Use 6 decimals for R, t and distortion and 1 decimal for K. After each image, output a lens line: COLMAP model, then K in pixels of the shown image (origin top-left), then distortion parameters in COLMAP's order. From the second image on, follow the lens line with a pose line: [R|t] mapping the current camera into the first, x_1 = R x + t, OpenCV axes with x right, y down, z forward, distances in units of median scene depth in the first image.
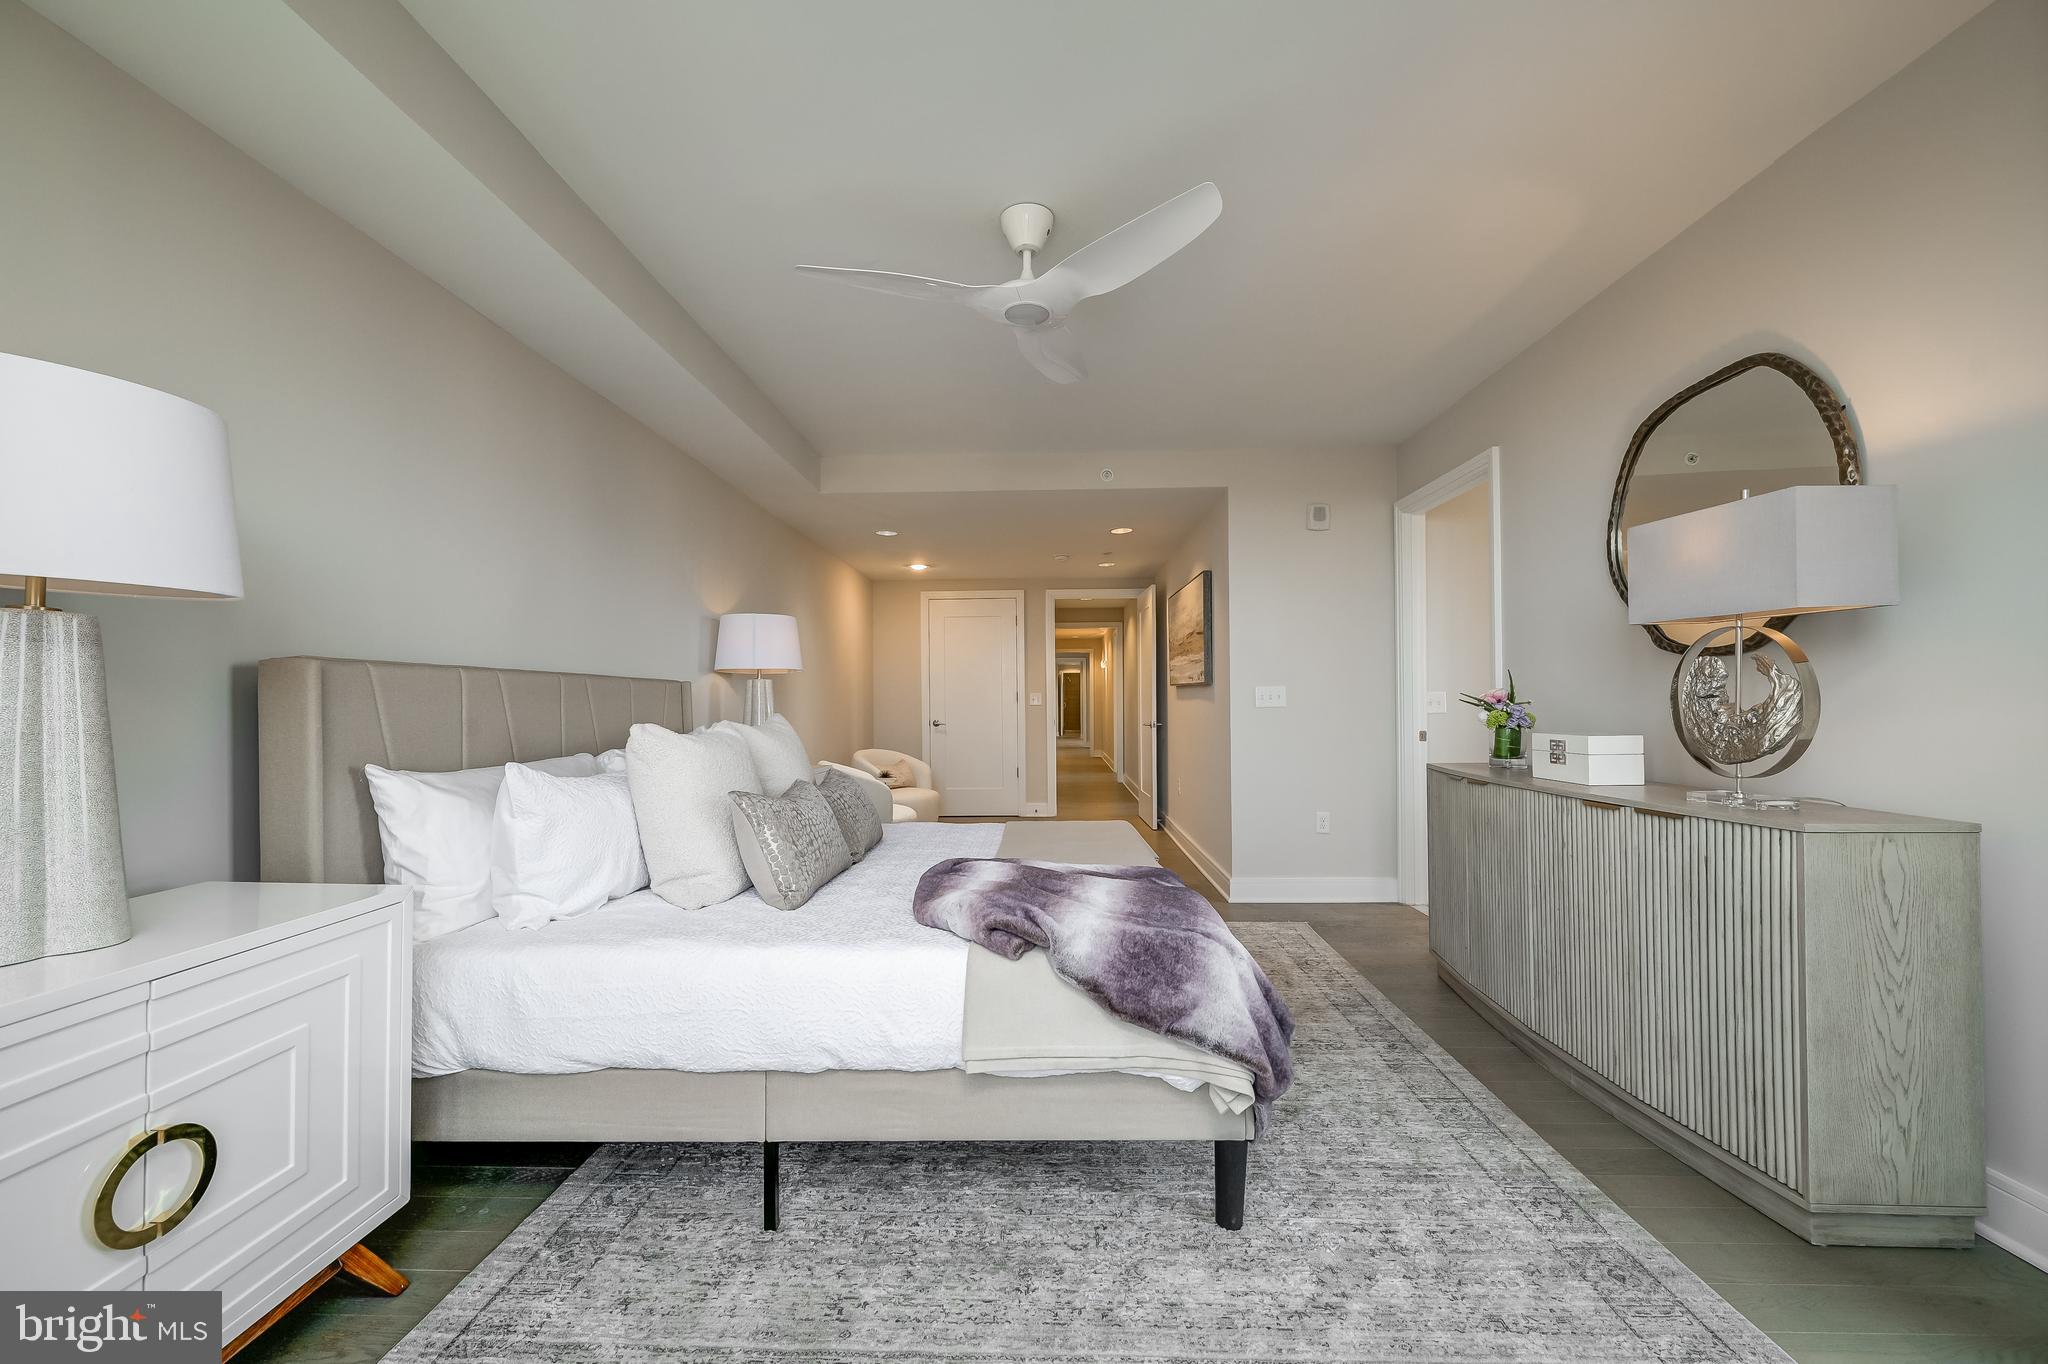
lens RADIAL K [[838.3, 0, 1039.7], [0, 838.3, 696.6], [0, 0, 1]] dist [-0.001558, 0.000131]
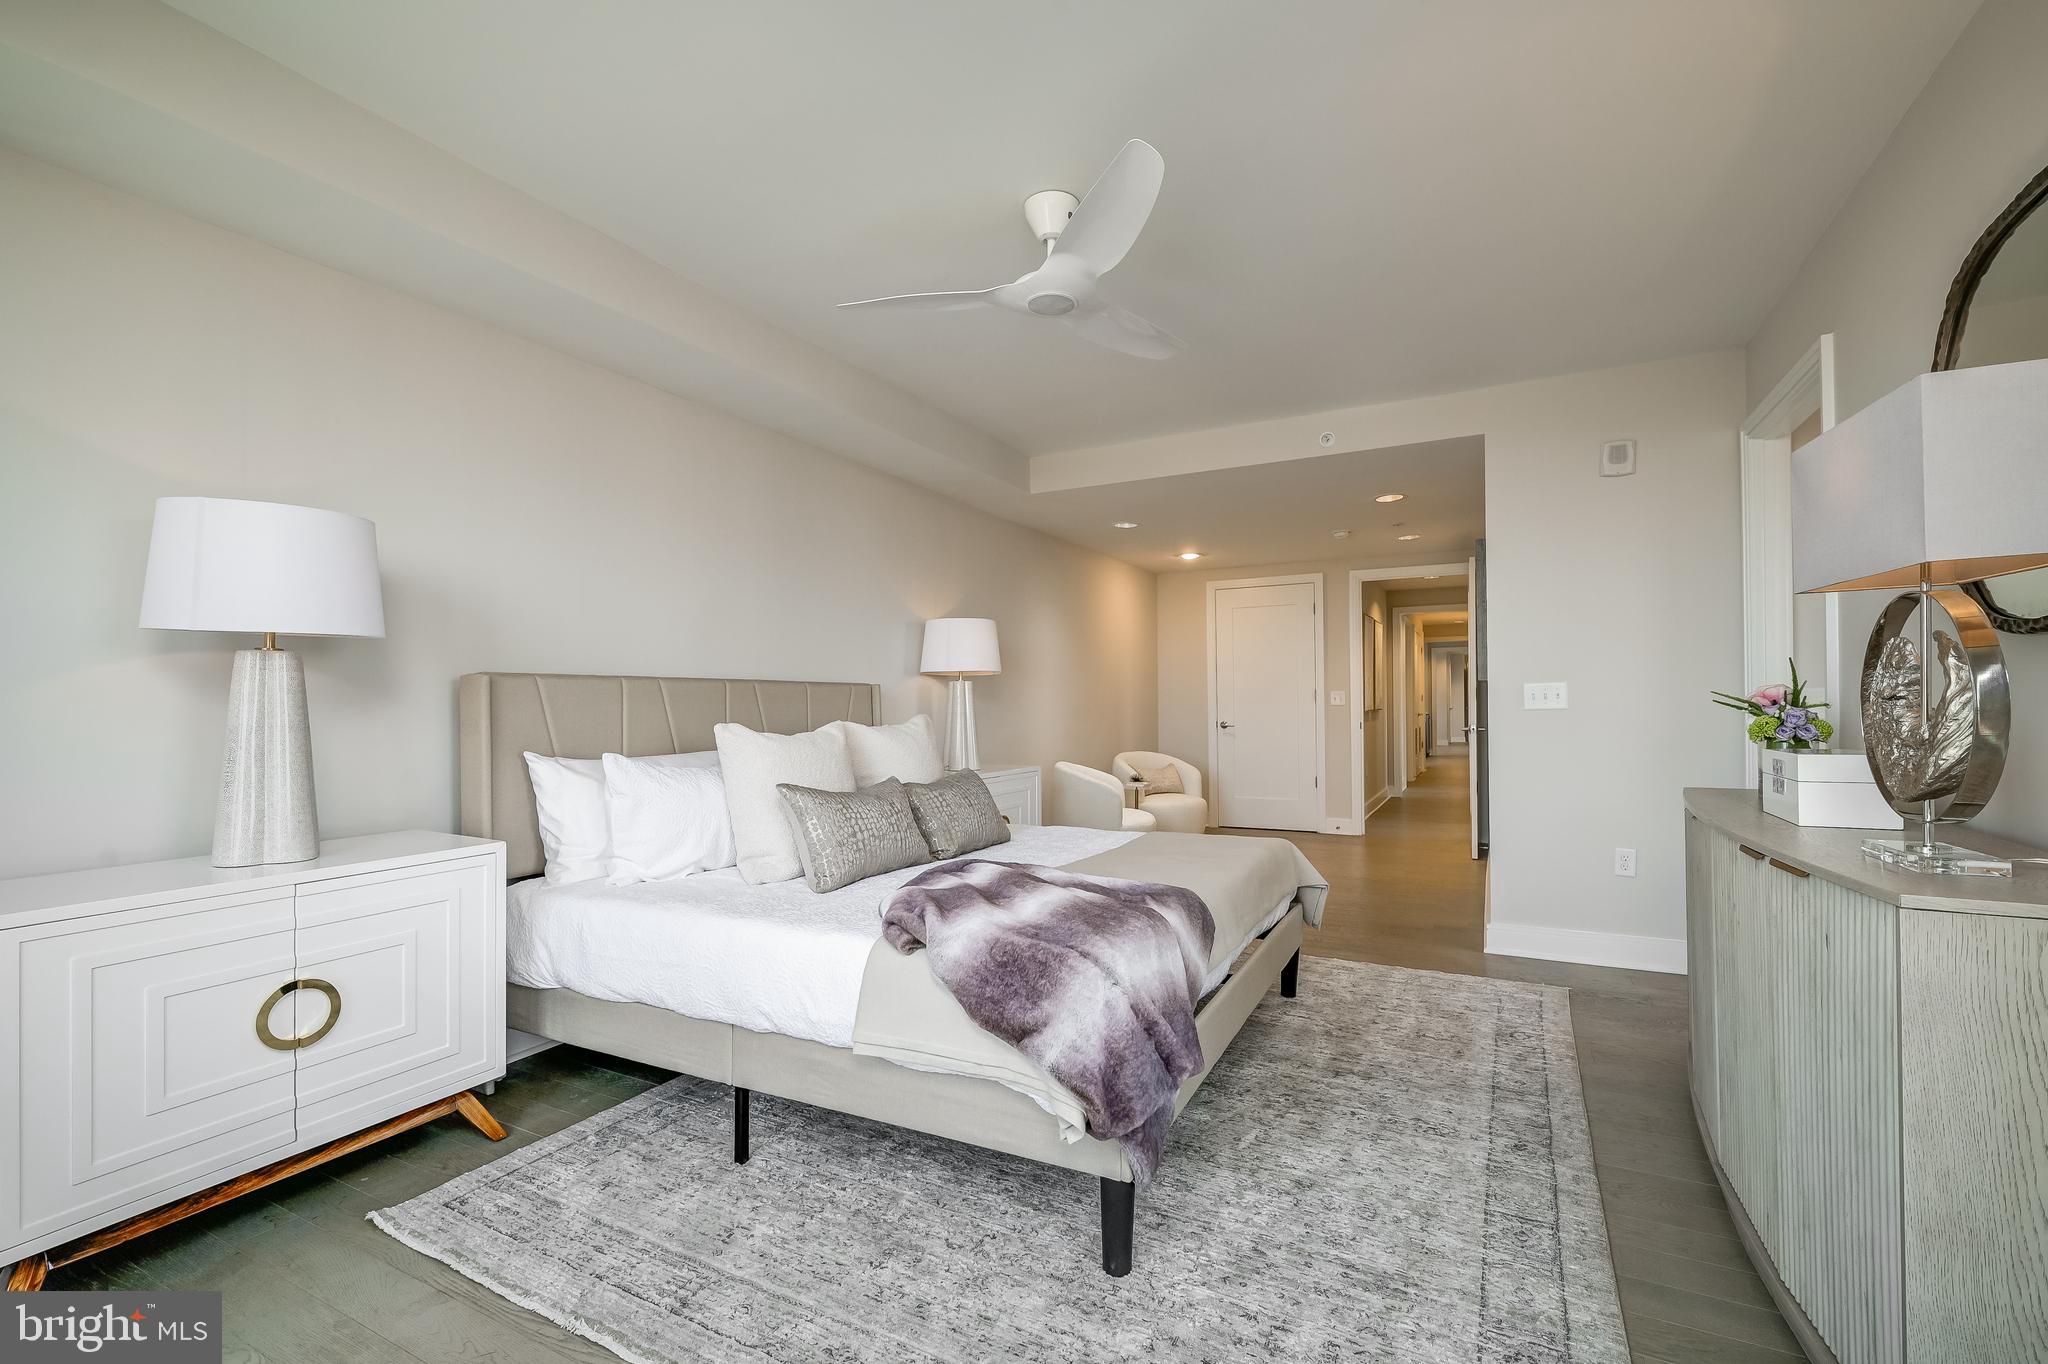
lens RADIAL K [[919.4, 0, 1033.4], [0, 919.4, 698.4], [0, 0, 1]] dist [-0.001560, -0.000522]
pose [[0.892523, -0.002452, -0.450996, 0.572333], [0.004436, 0.999985, 0.003343, -0.005613], [0.450981, -0.004984, 0.892520, 0.052243]]
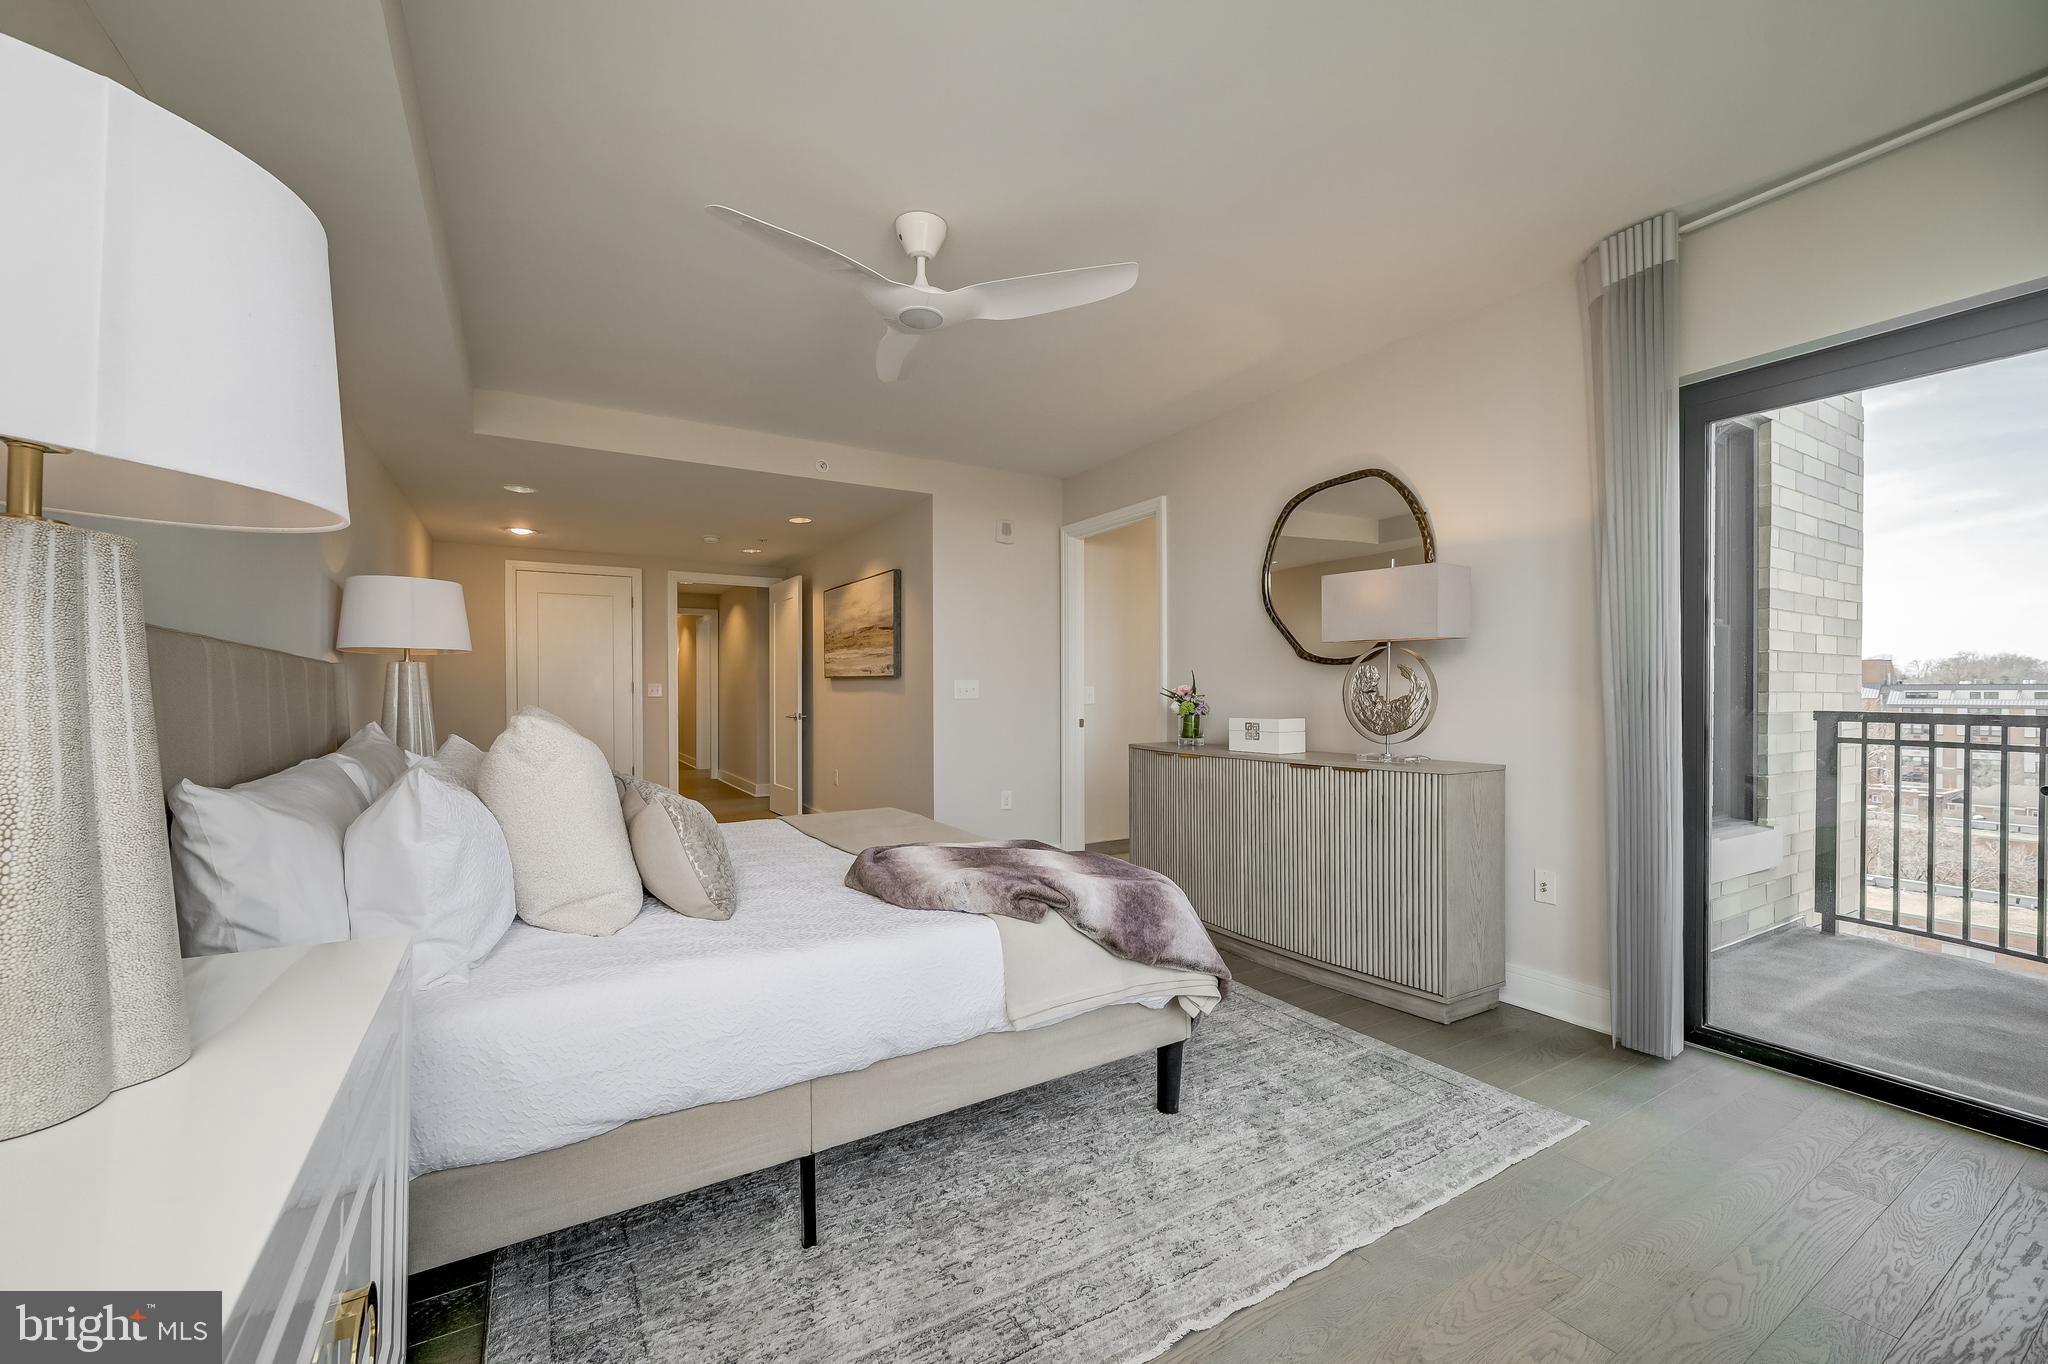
lens RADIAL K [[829.9, 0, 1049.0], [0, 829.9, 693.2], [0, 0, 1]] dist [-0.002399, -0.000322]
pose [[0.834102, 0.005498, 0.551582, -0.576286], [-0.007774, 0.999968, 0.001789, 0.005349], [-0.551555, -0.005781, 0.834118, 0.066134]]
